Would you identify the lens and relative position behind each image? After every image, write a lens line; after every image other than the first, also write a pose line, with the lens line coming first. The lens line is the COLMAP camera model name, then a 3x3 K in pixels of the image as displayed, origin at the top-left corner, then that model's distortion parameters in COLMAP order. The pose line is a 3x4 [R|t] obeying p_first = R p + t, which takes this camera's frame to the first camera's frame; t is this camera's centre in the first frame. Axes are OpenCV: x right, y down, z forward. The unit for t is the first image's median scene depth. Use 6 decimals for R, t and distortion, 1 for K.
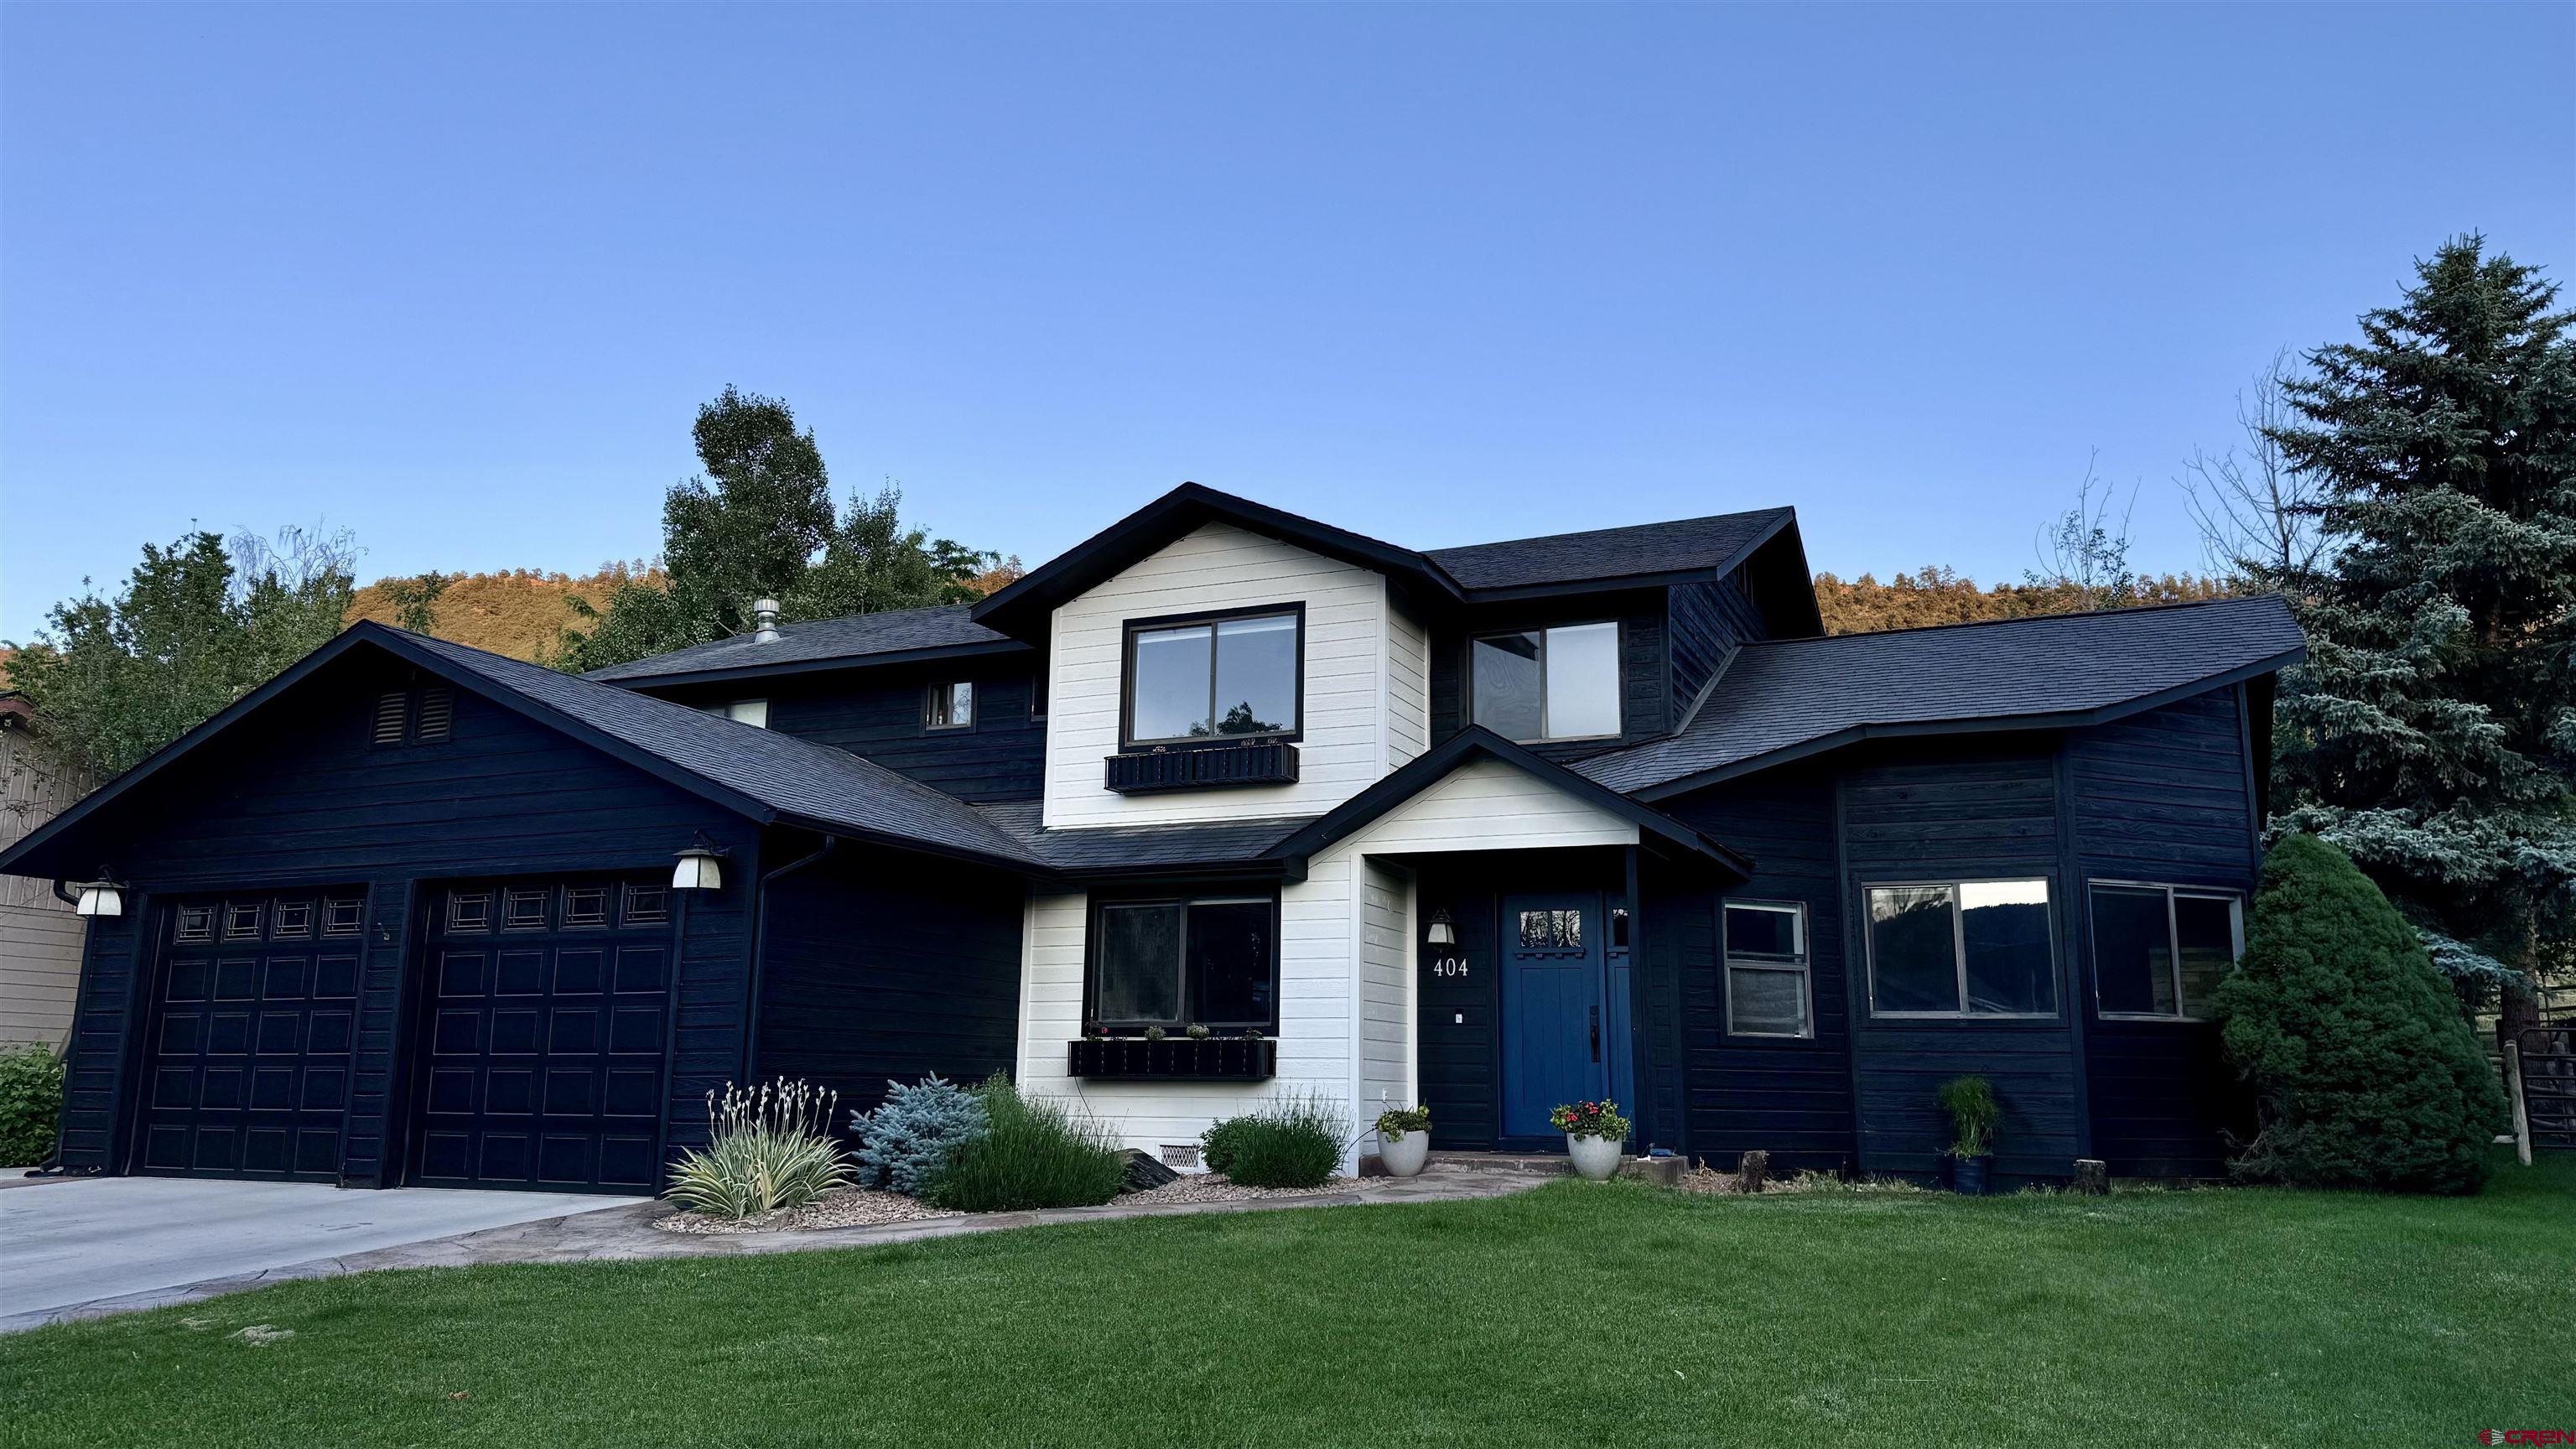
lens RADIAL K [[1788.7, 0, 1288.0], [0, 1788.7, 724.5], [0, 0, 1]] dist [0.104239, -0.116372]
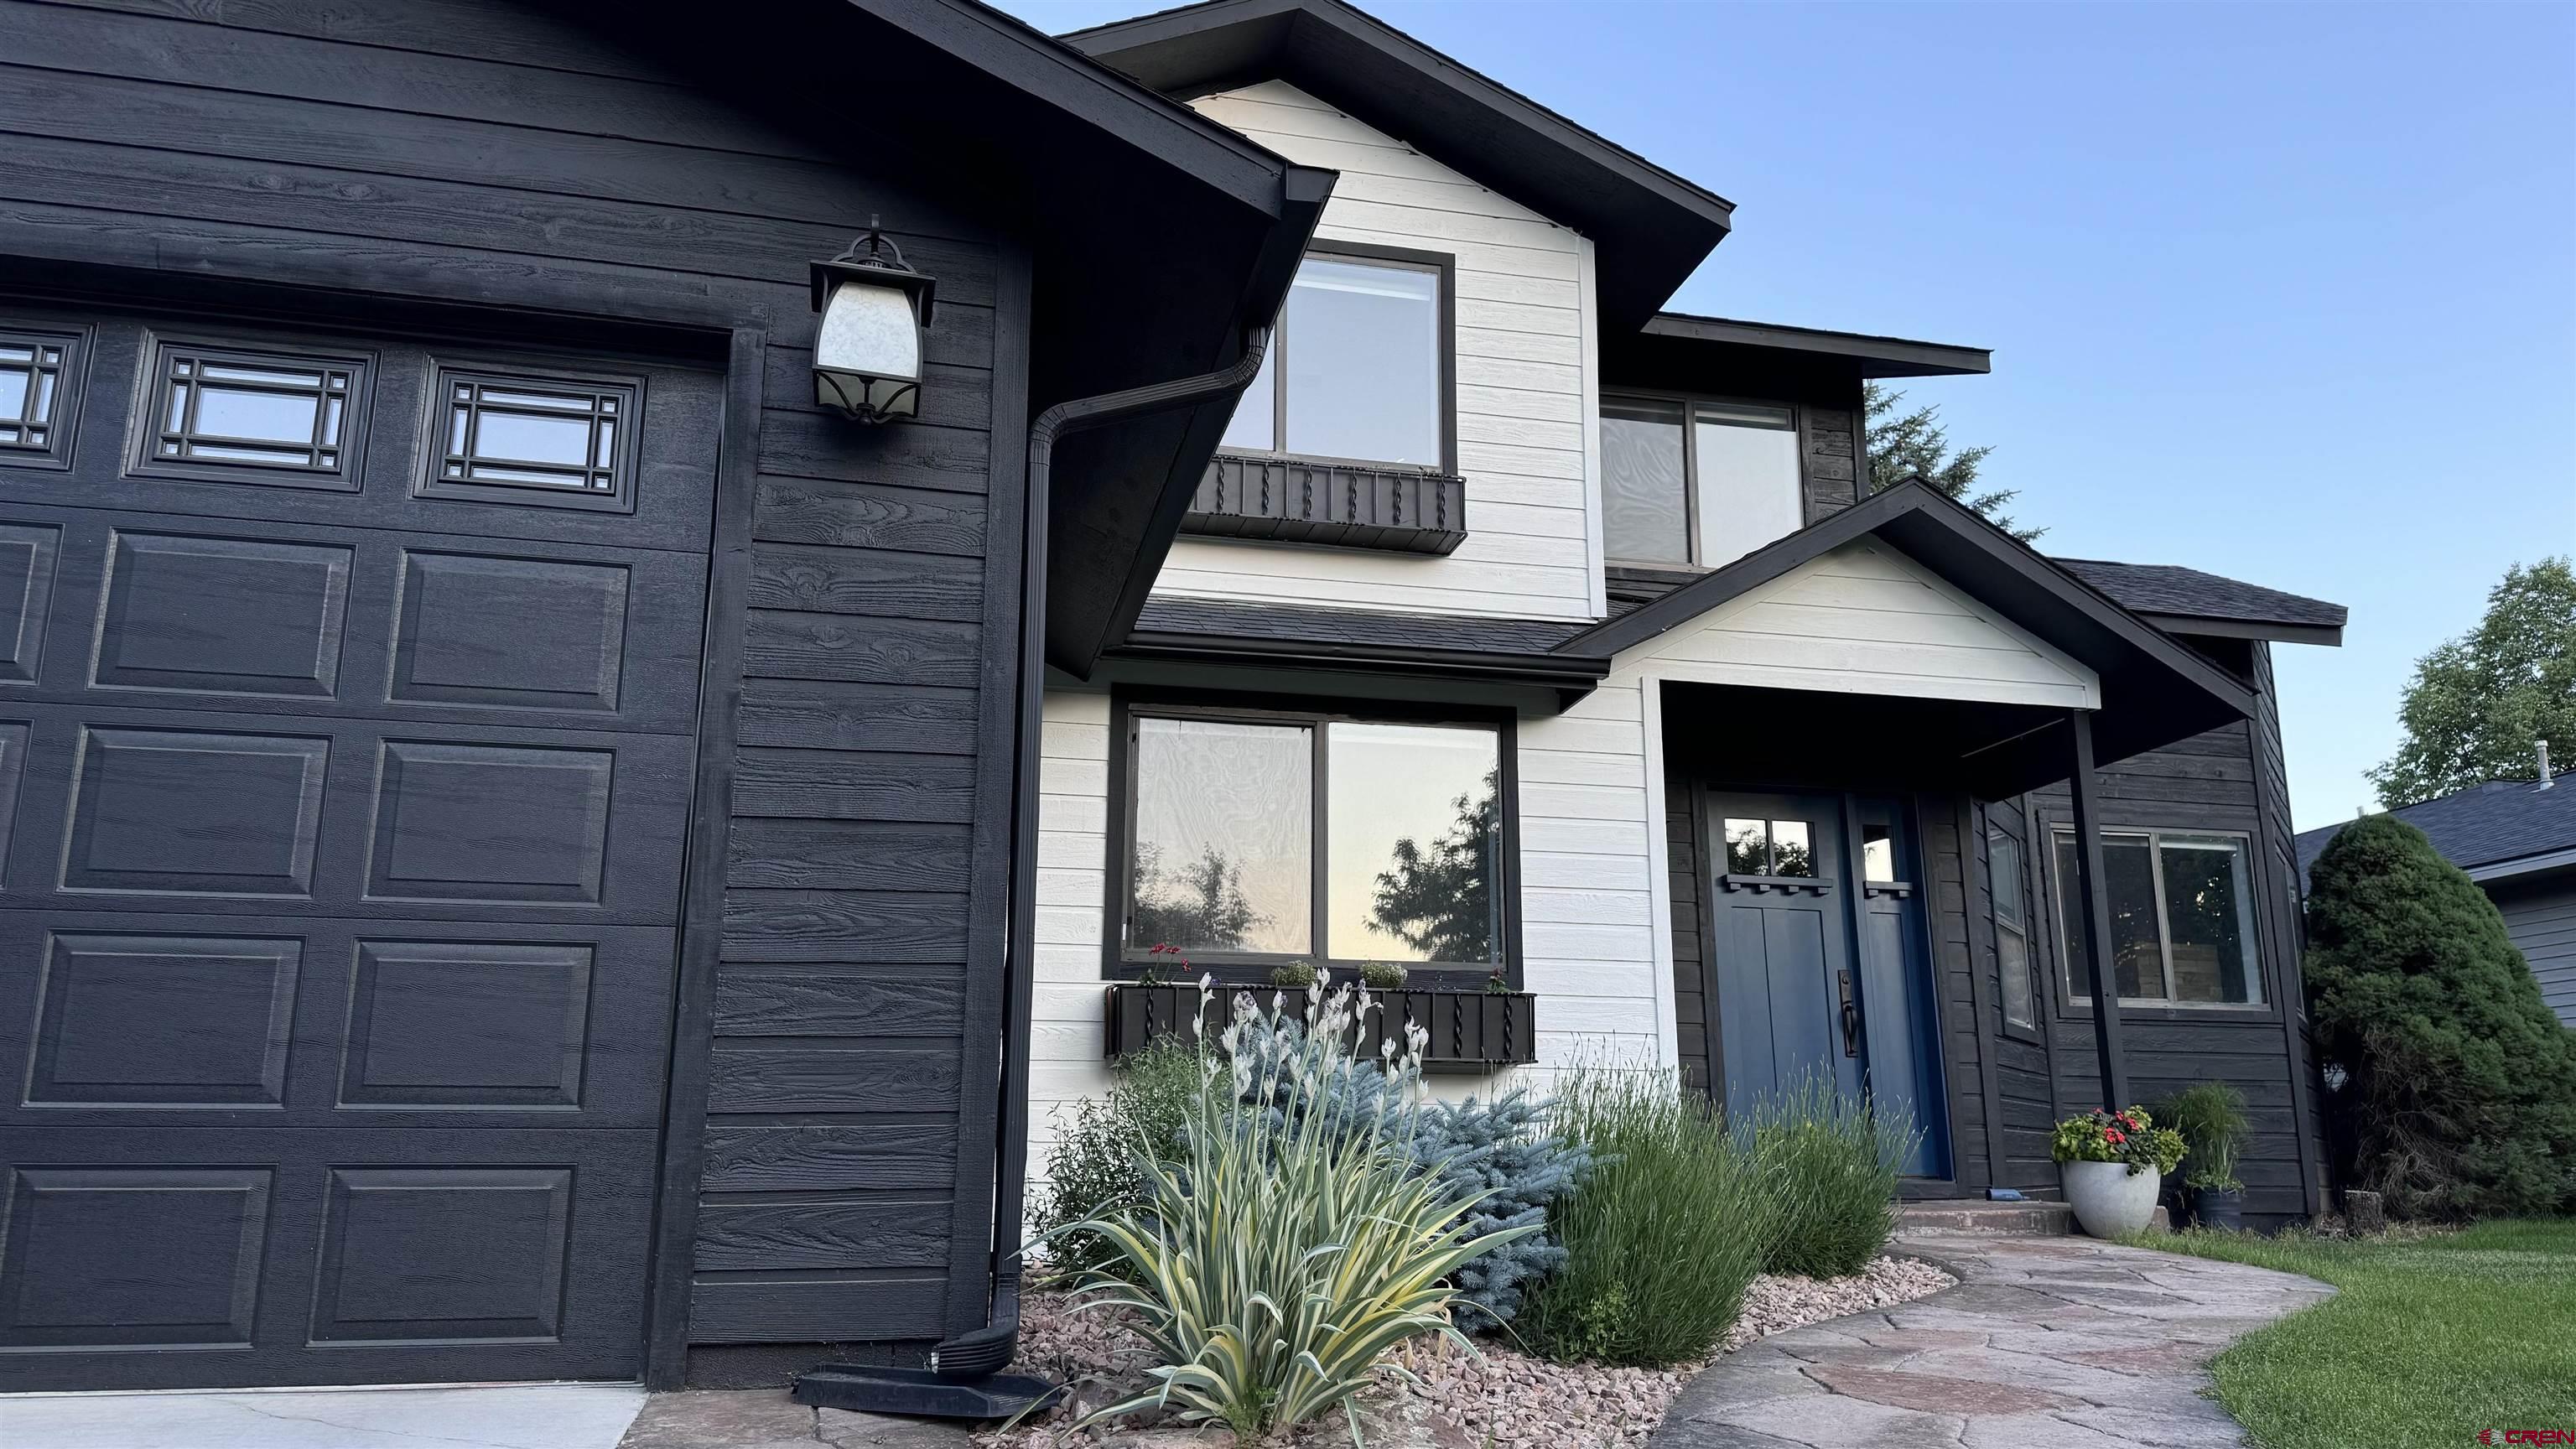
lens RADIAL K [[1788.7, 0, 1288.0], [0, 1788.7, 724.5], [0, 0, 1]] dist [0.104239, -0.116372]
pose [[0.810487, 0.130751, 0.570977, -0.351393], [-0.111738, 0.991380, -0.068413, 0.129530], [-0.575000, -0.008352, 0.818111, 0.557379]]
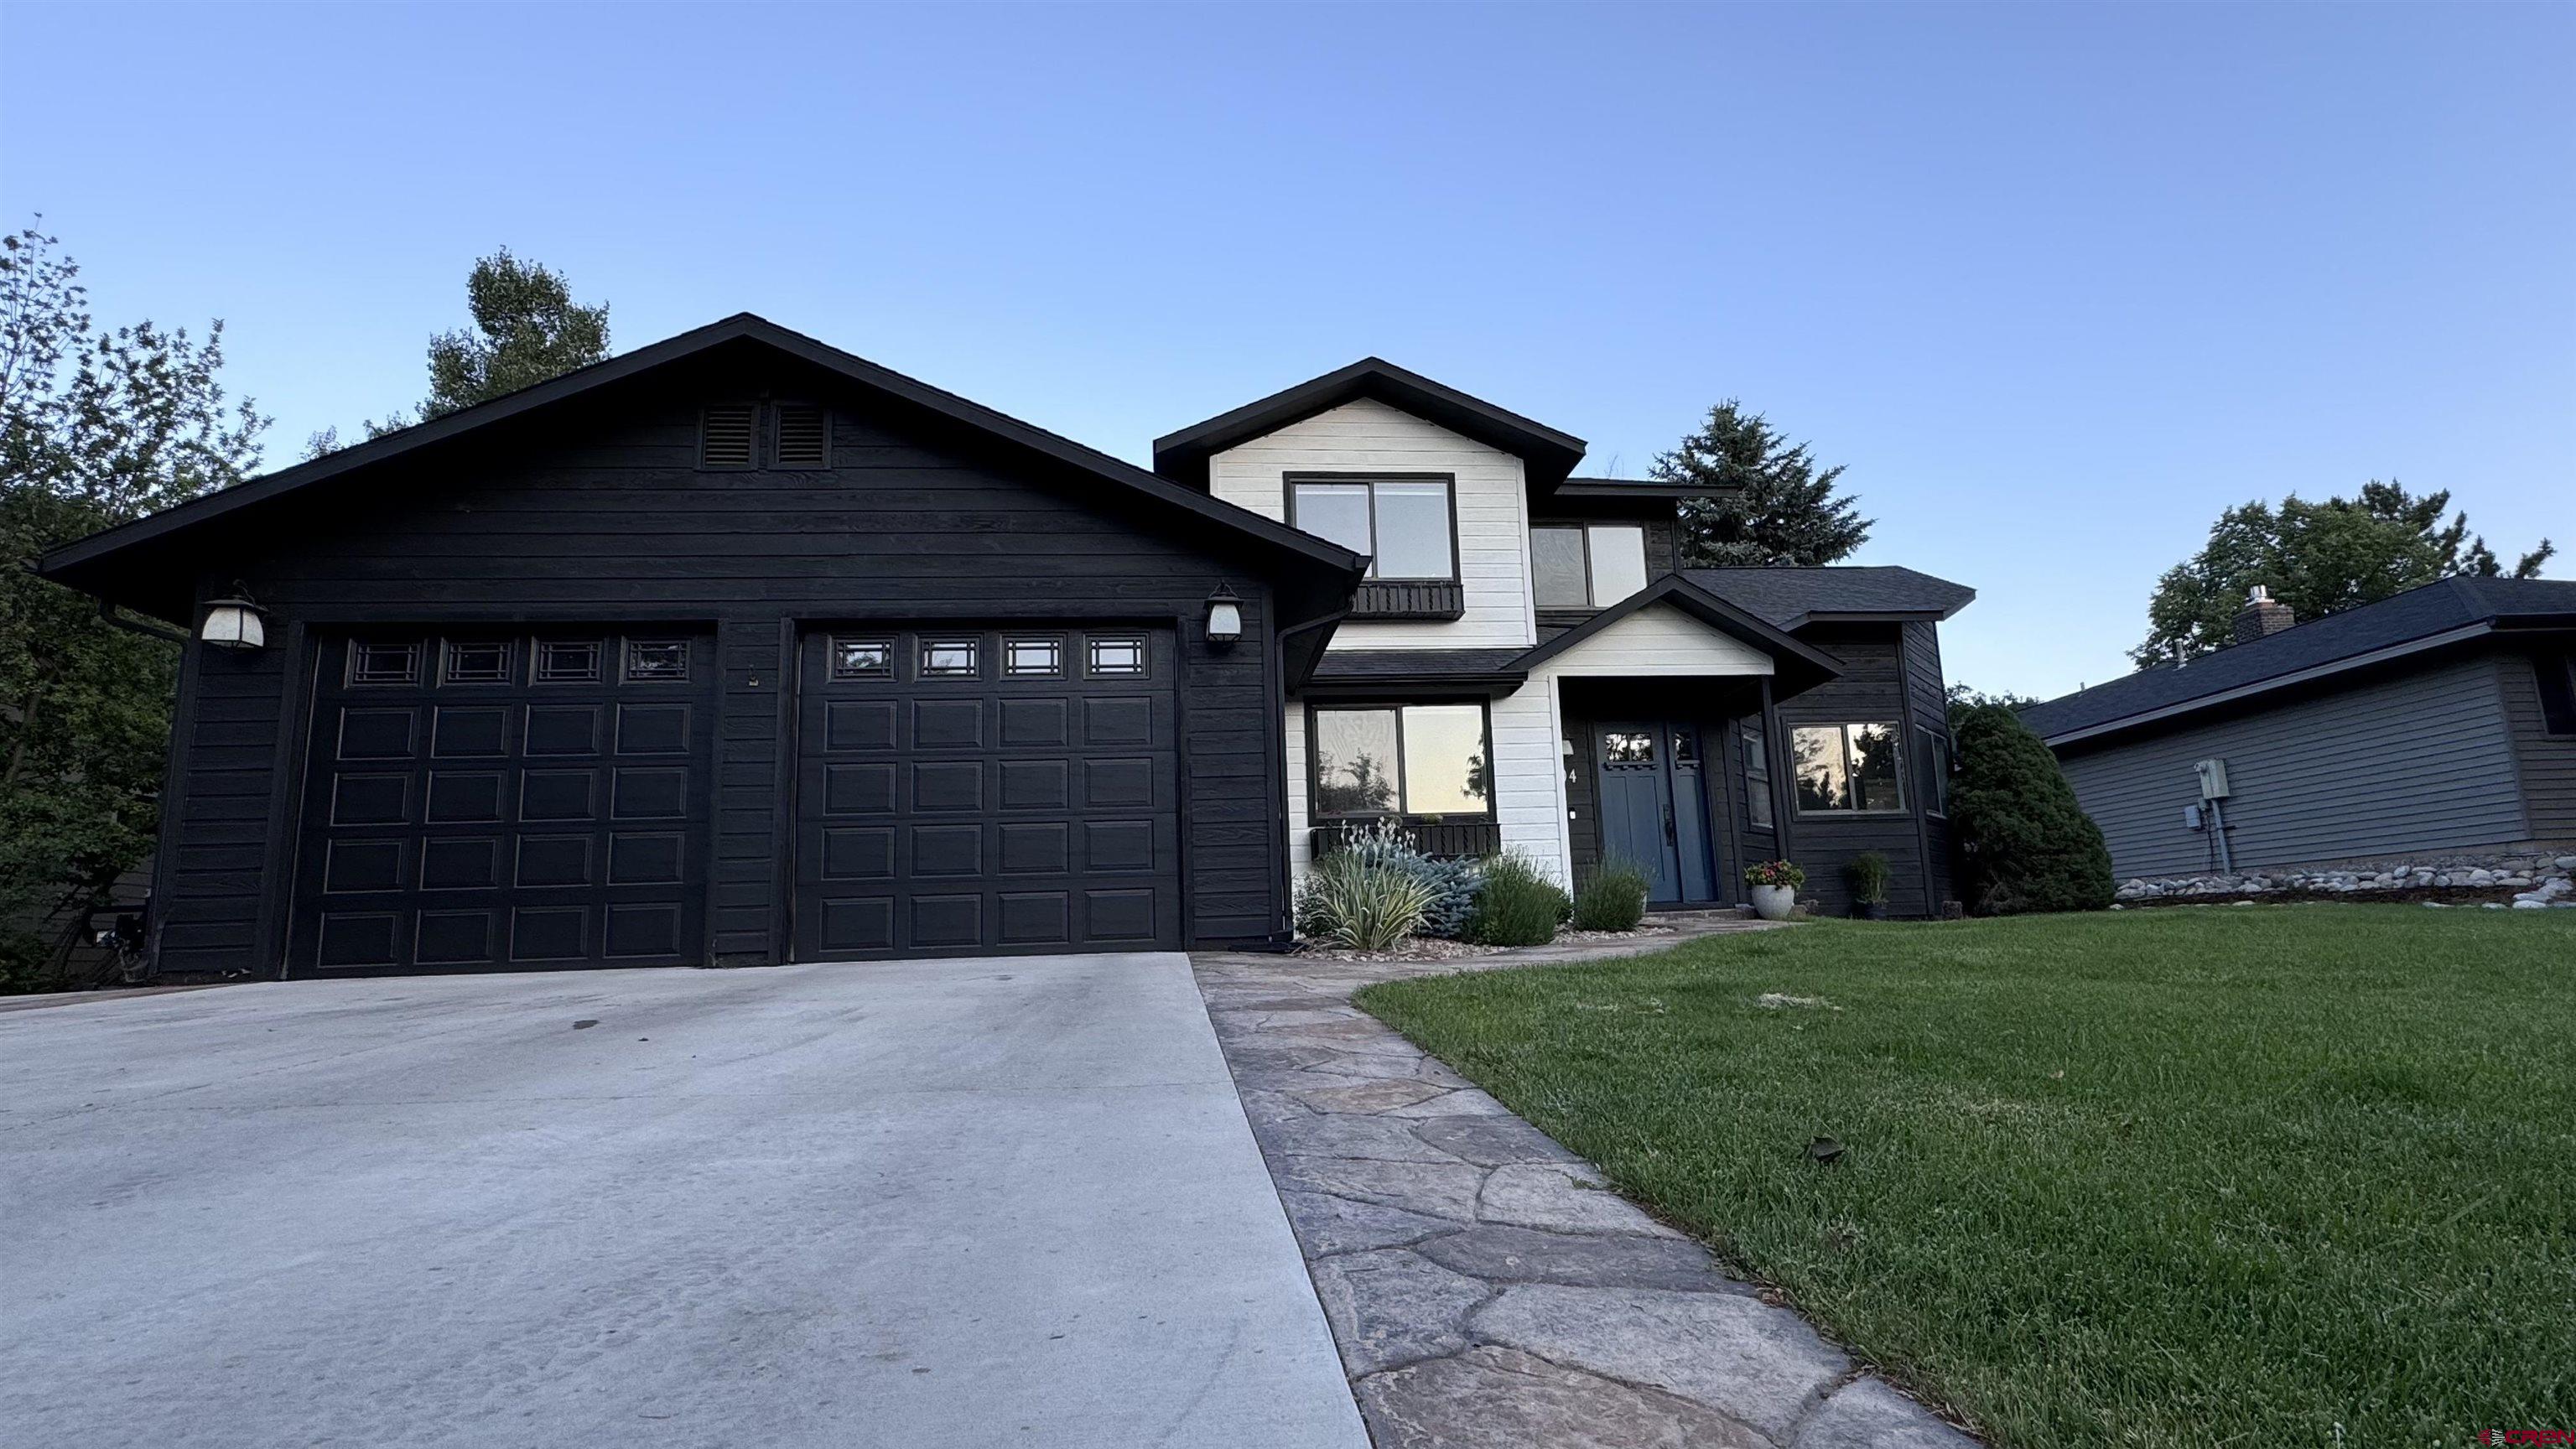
lens RADIAL K [[1259.7, 0, 1288.0], [0, 1259.7, 724.5], [0, 0, 1]] dist [0.012615, -0.000214]
pose [[0.872063, 0.049026, 0.486933, -0.498675], [-0.054713, 0.998499, -0.002545, 0.109975], [-0.486326, -0.024423, 0.873436, 0.311652]]
